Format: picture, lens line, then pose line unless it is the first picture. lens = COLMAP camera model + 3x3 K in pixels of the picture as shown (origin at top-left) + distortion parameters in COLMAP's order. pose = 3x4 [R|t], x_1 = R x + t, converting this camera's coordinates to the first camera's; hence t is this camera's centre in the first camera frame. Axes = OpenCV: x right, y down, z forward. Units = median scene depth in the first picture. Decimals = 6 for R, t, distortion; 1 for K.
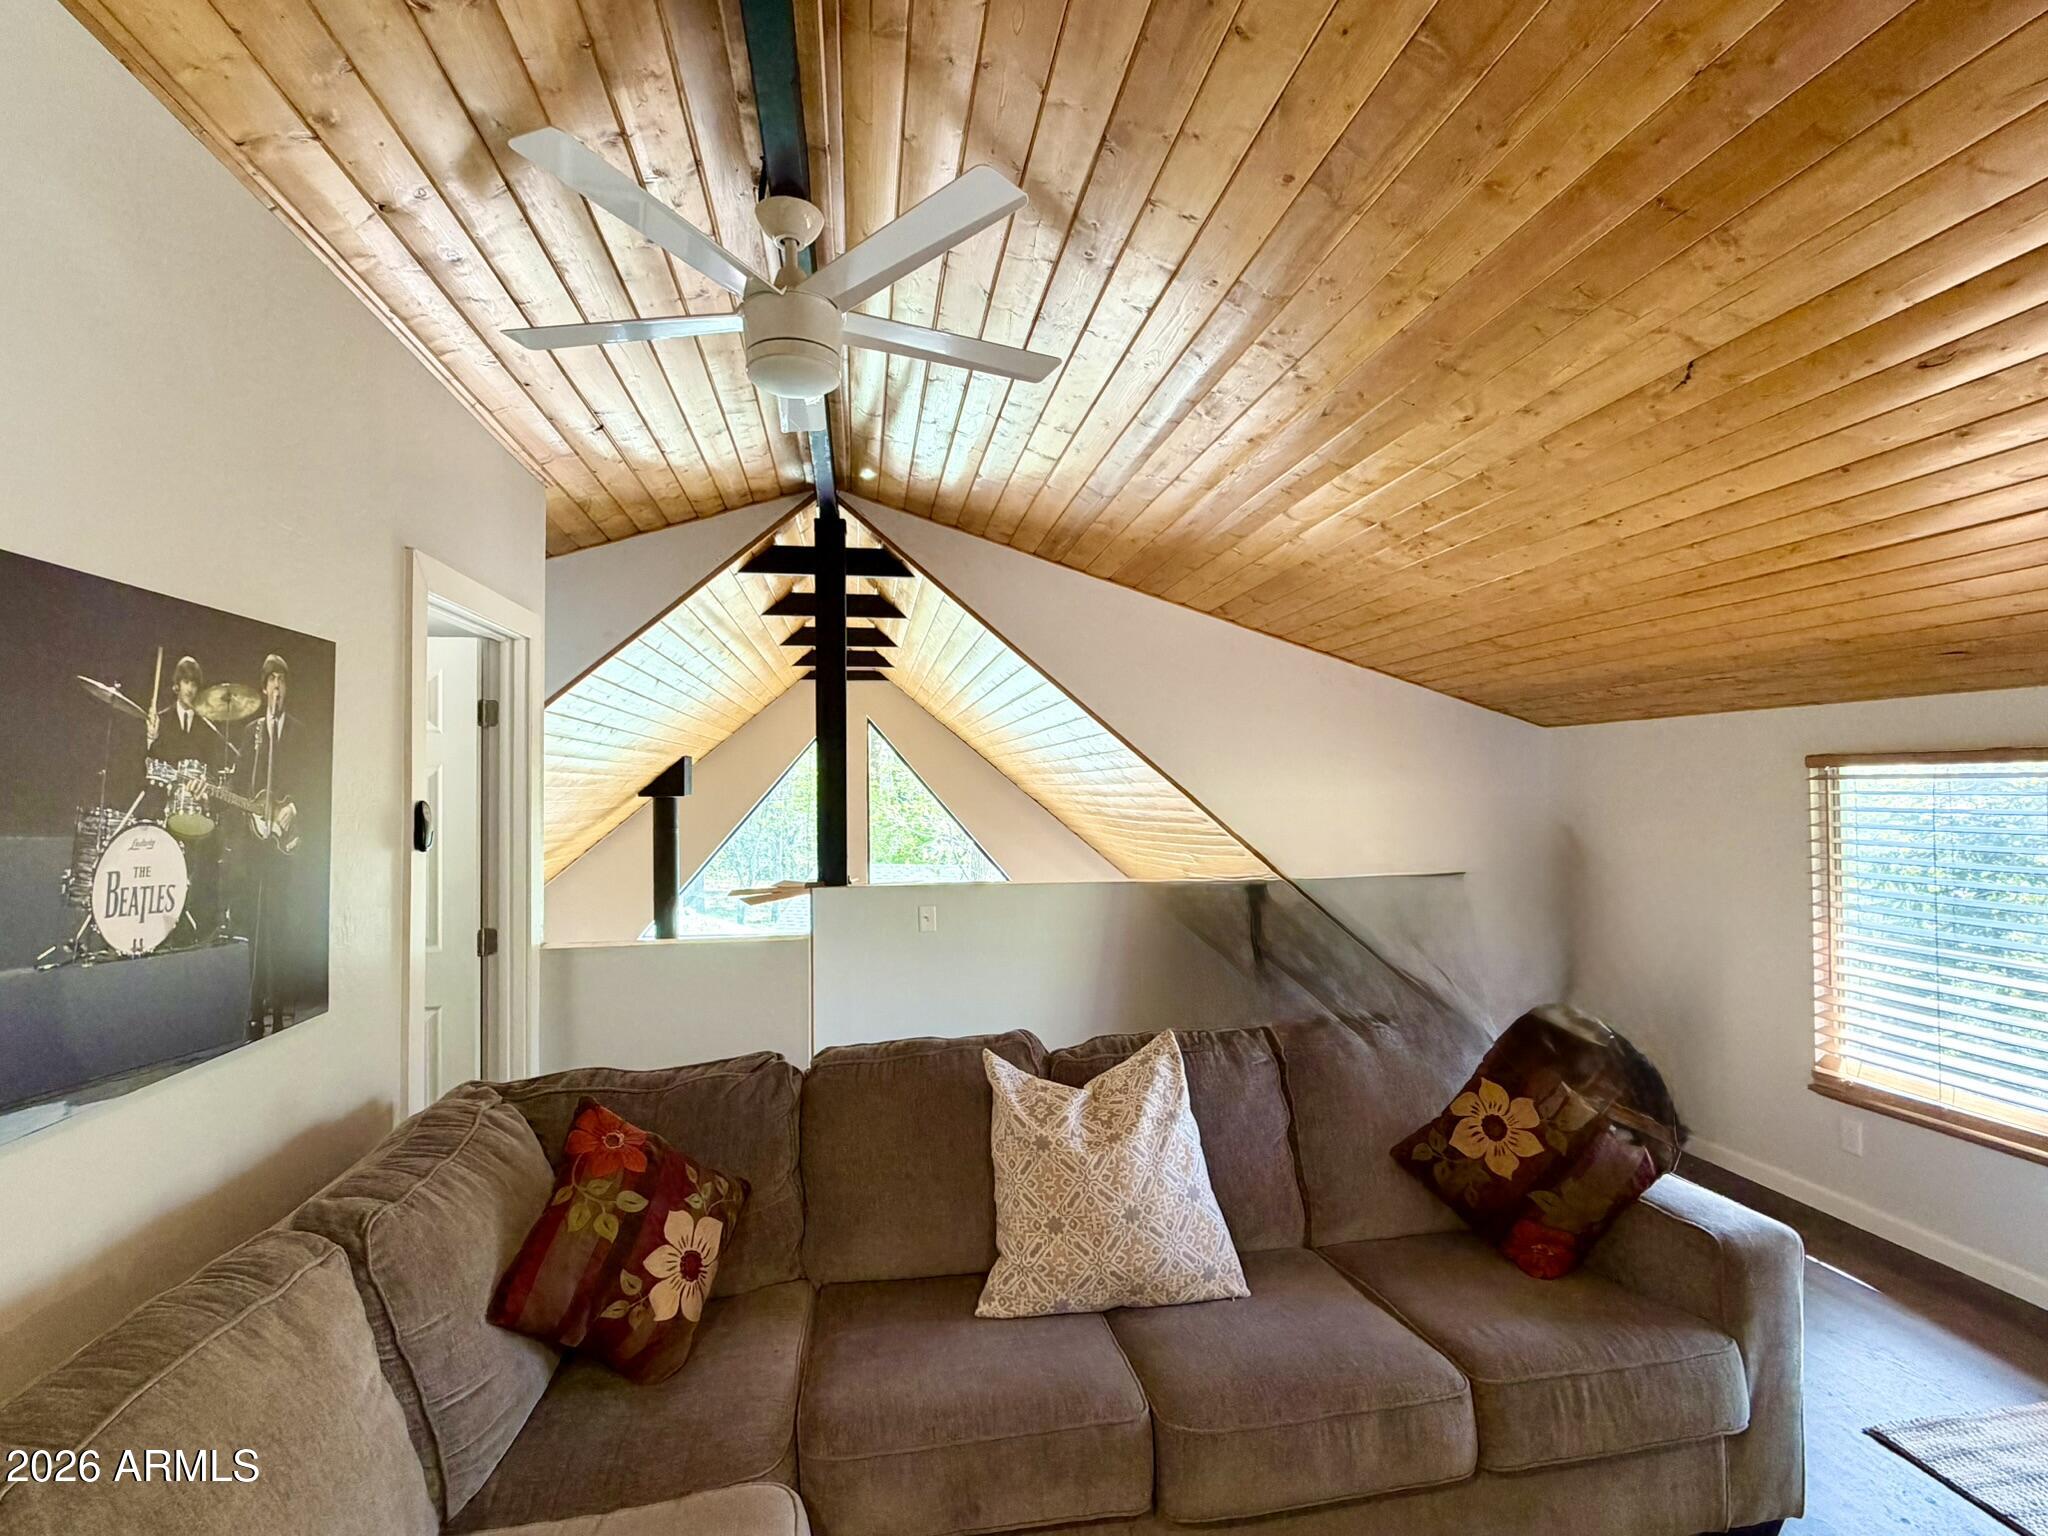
lens RADIAL K [[992.5, 0, 1024.0], [0, 992.5, 768.0], [0, 0, 1]] dist [0.000659, -0.000055]
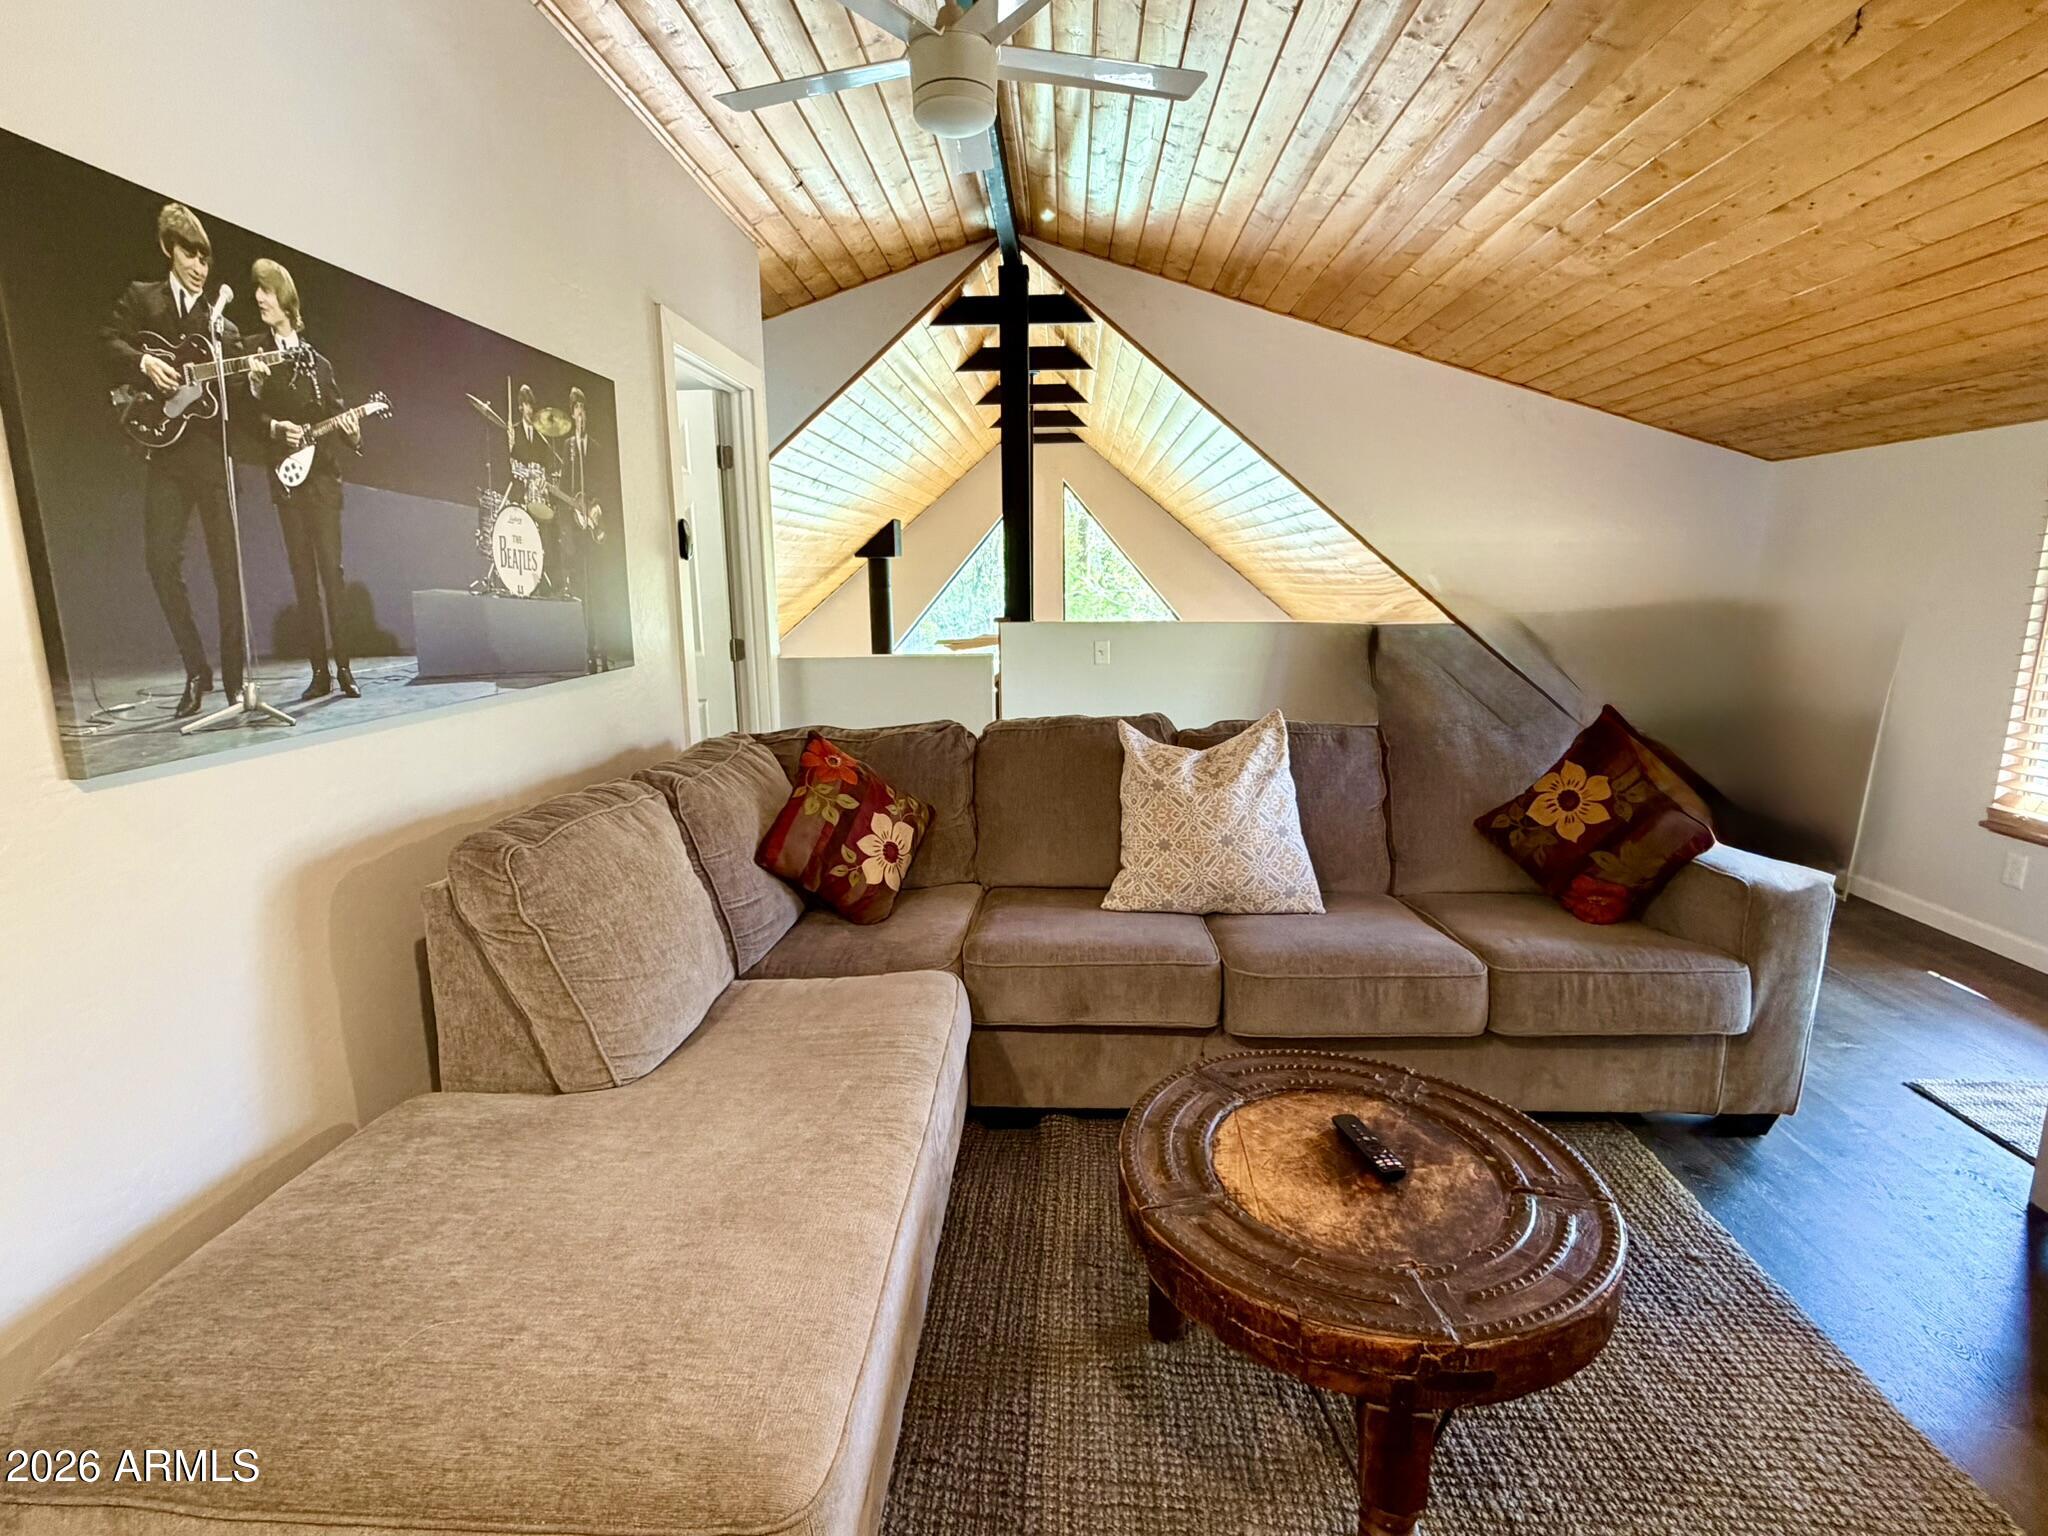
lens RADIAL K [[992.5, 0, 1024.0], [0, 992.5, 768.0], [0, 0, 1]] dist [0.000659, -0.000055]
pose [[0.978000, 0.039179, -0.204891, 0.090726], [0.005579, 0.976940, 0.213439, 0.075706], [0.208529, -0.209887, 0.955229, -0.184536]]
